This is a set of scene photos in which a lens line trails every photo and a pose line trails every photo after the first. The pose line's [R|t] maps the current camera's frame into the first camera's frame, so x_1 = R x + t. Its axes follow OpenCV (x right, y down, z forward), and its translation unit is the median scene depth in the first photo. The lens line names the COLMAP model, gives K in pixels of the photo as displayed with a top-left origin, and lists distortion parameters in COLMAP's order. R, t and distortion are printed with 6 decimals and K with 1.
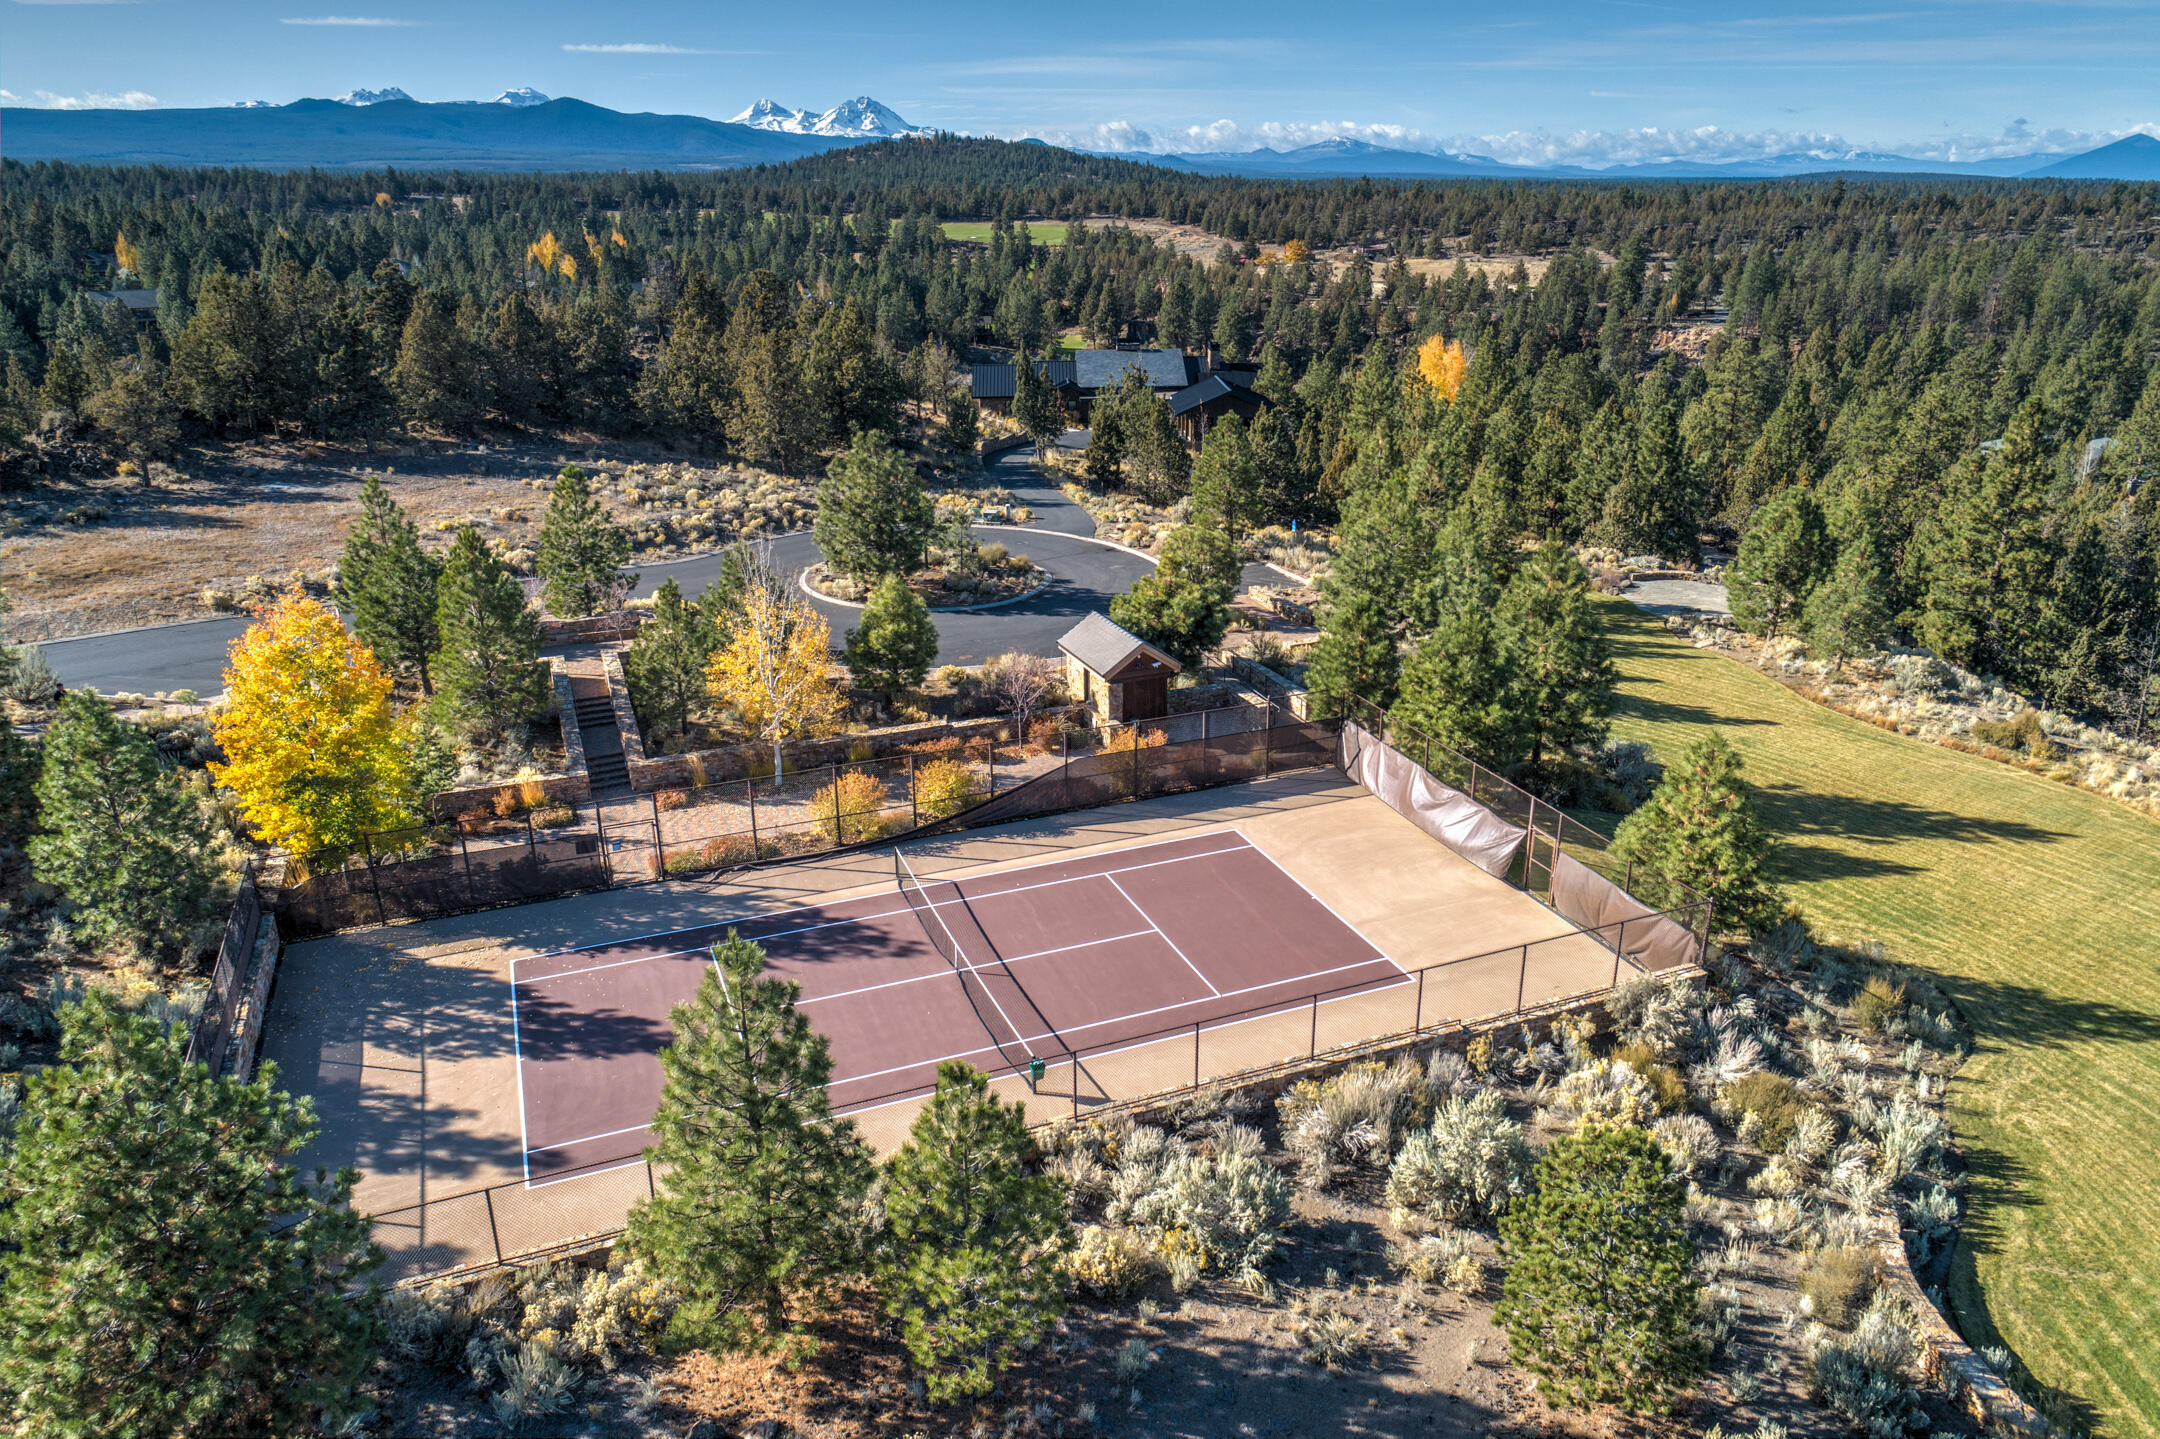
lens RADIAL K [[1452.0, 0, 1081.2], [0, 1452.0, 716.8], [0, 0, 1]] dist [-0.002925, 0.006986]
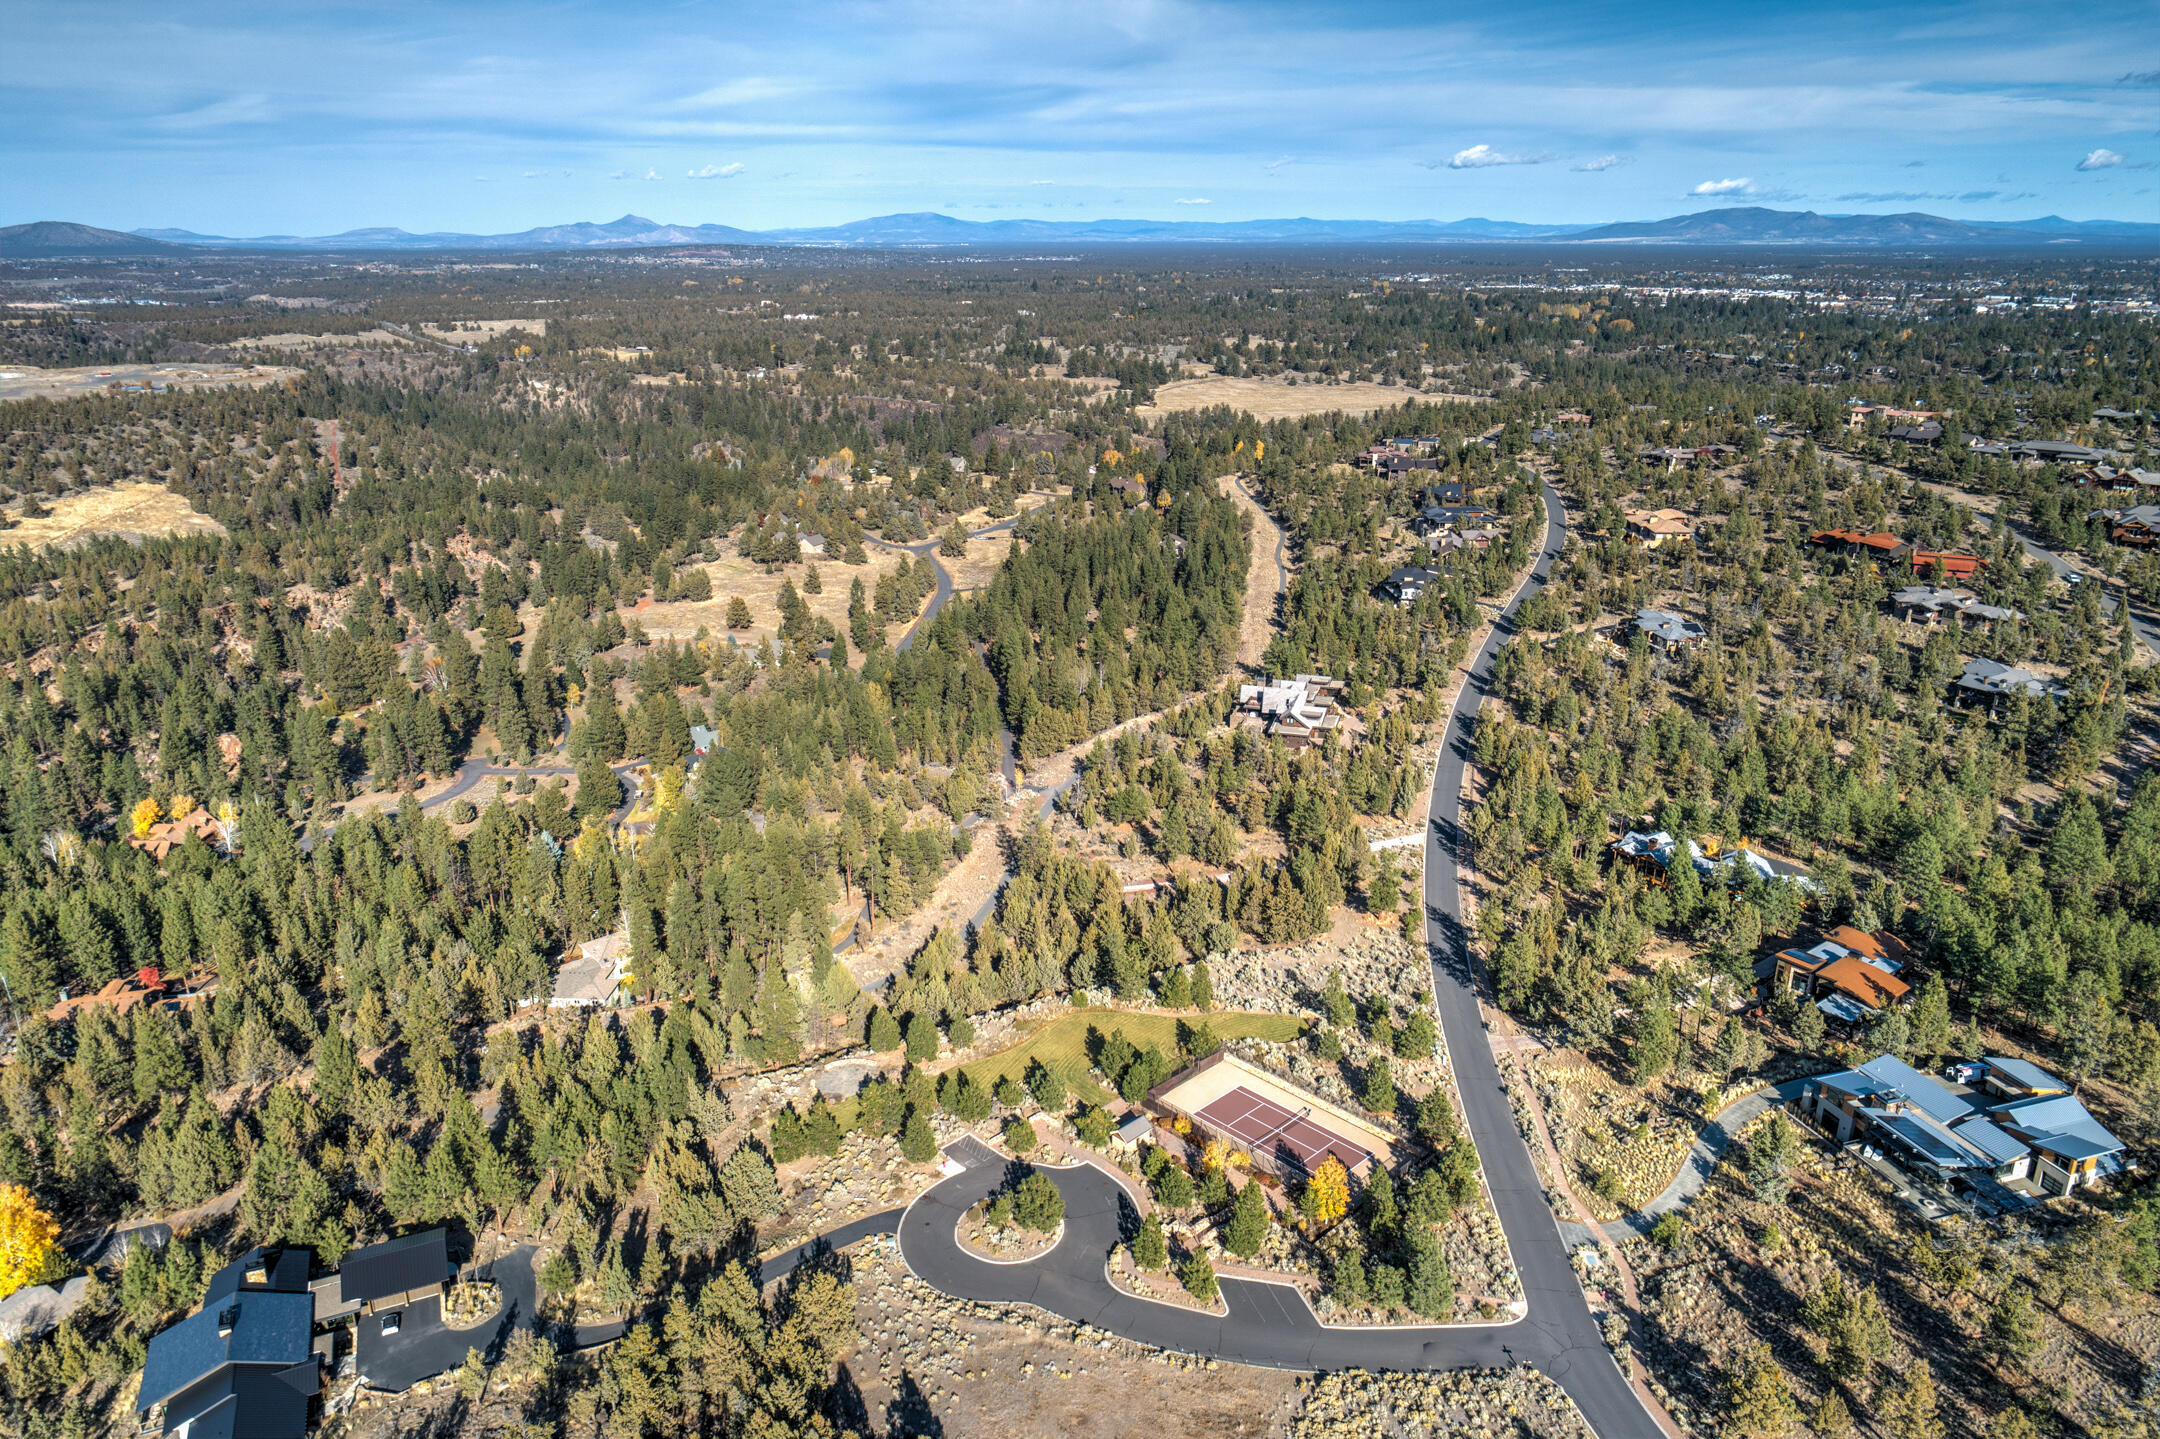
lens RADIAL K [[1461.2, 0, 1080.0], [0, 1461.2, 719.5], [0, 0, 1]] dist [-0.002407, 0.003717]
pose [[-0.388385, -0.292634, 0.873798, -3.420117], [0.317035, 0.847917, 0.424882, -3.049039], [-0.865243, 0.442042, -0.236543, 1.965221]]
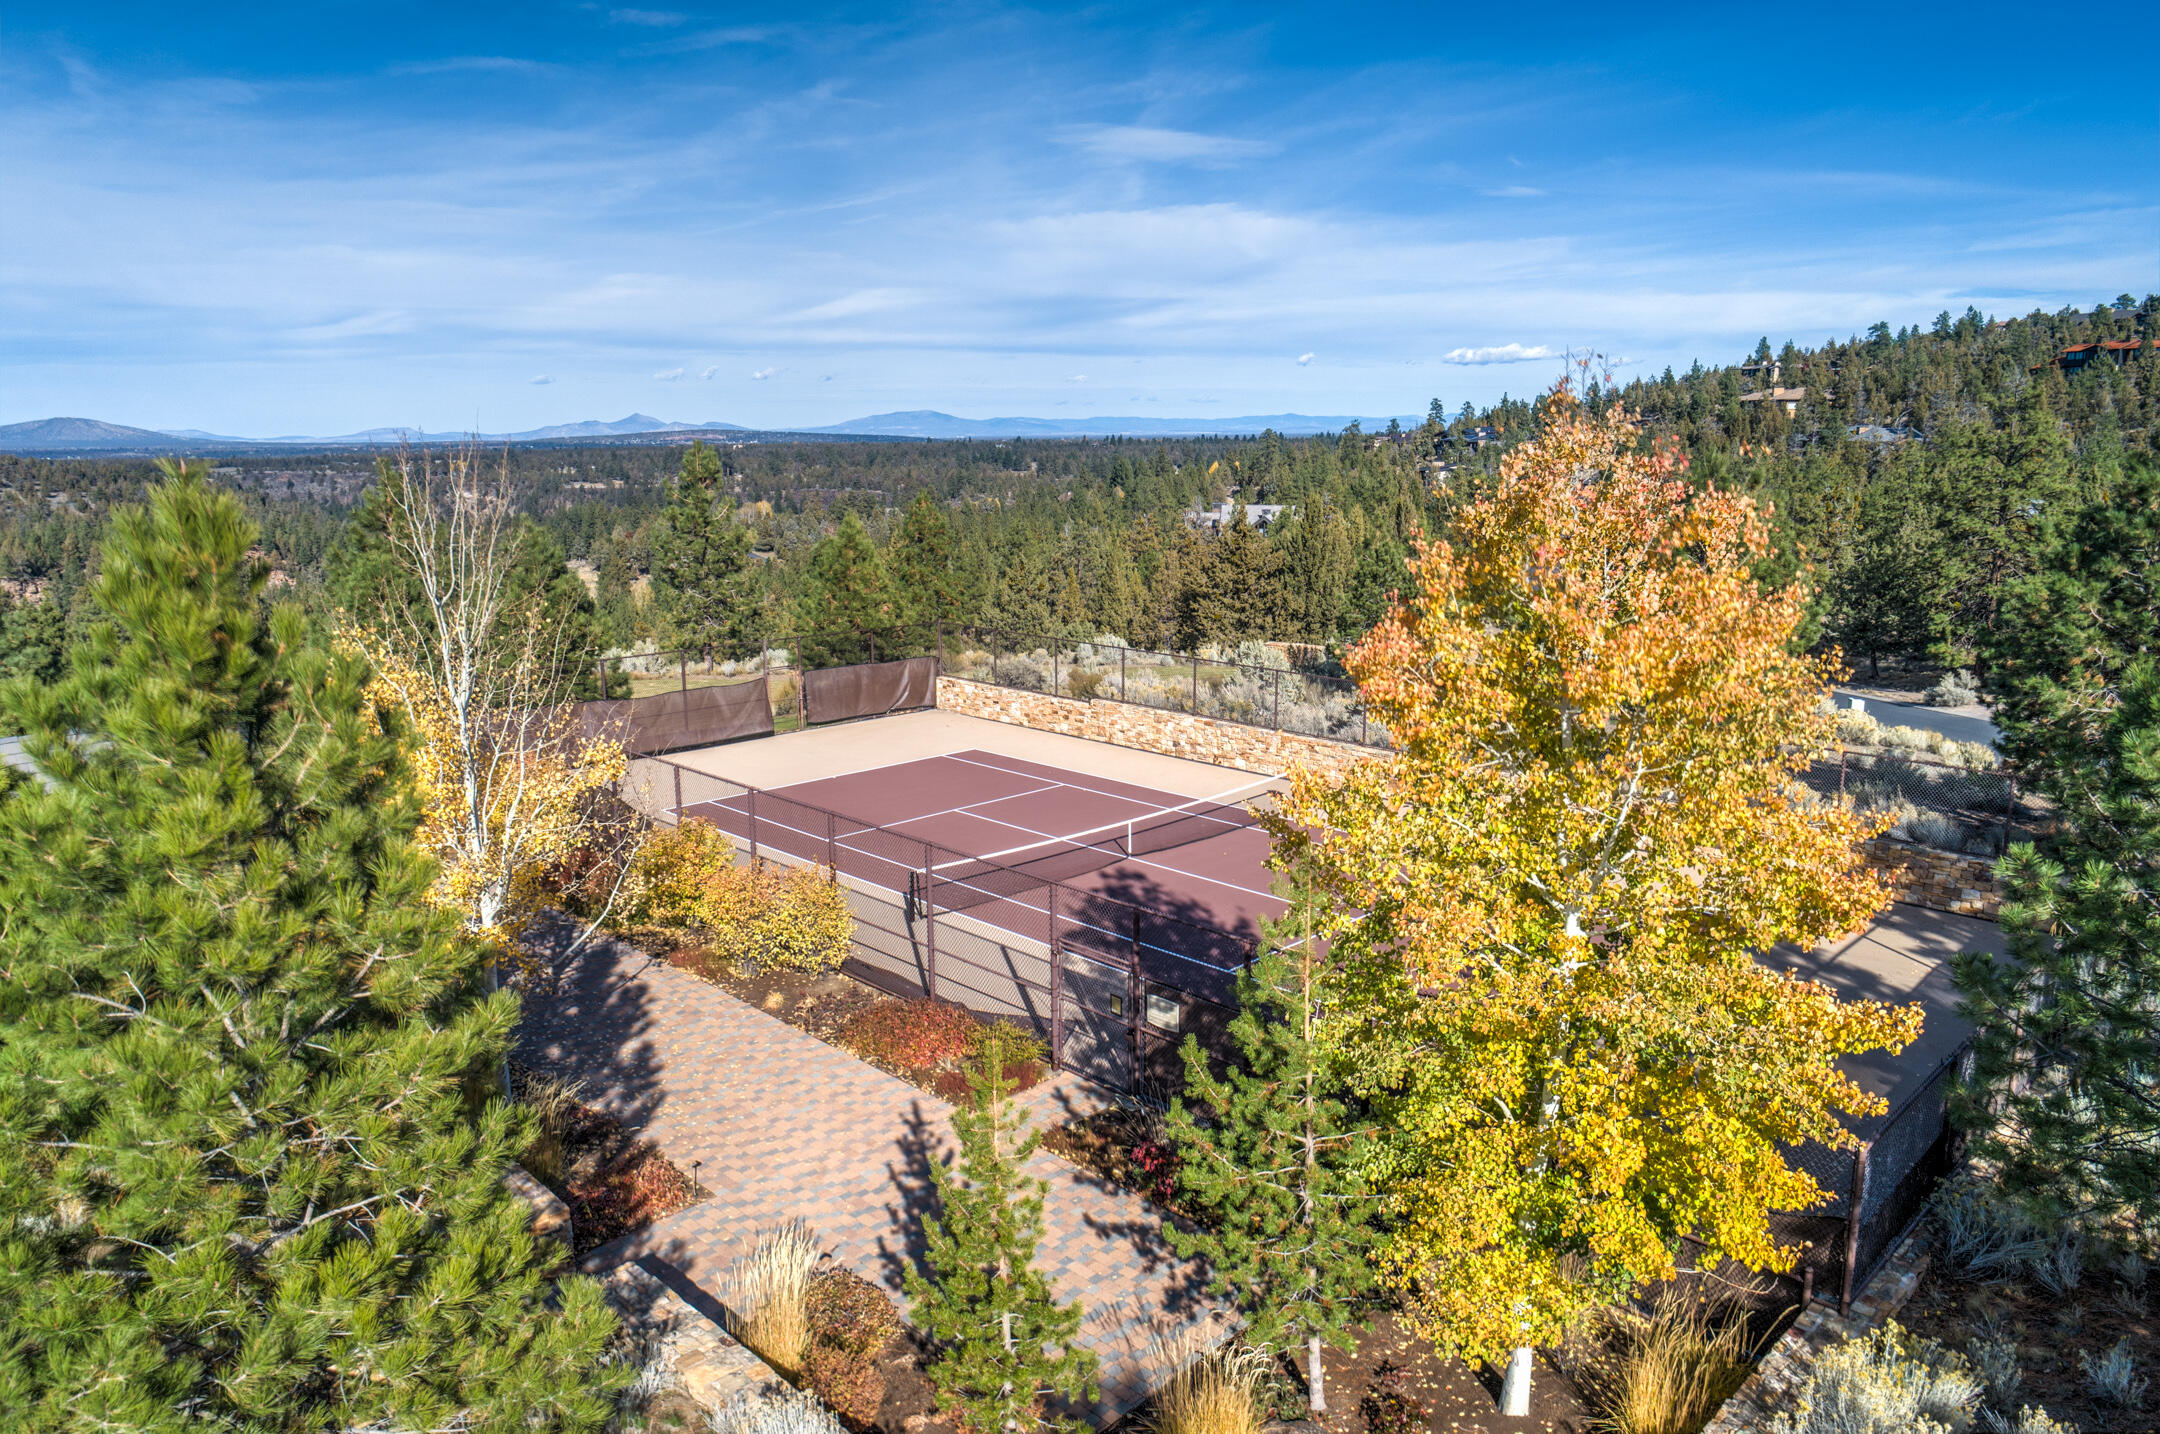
lens RADIAL K [[1452.0, 0, 1081.2], [0, 1452.0, 714.3], [0, 0, 1]] dist [-0.002925, 0.006986]
pose [[-0.391410, -0.169842, 0.904407, -0.736250], [0.323271, 0.894800, 0.307944, -0.144594], [-0.861565, 0.412901, -0.295328, 1.133853]]
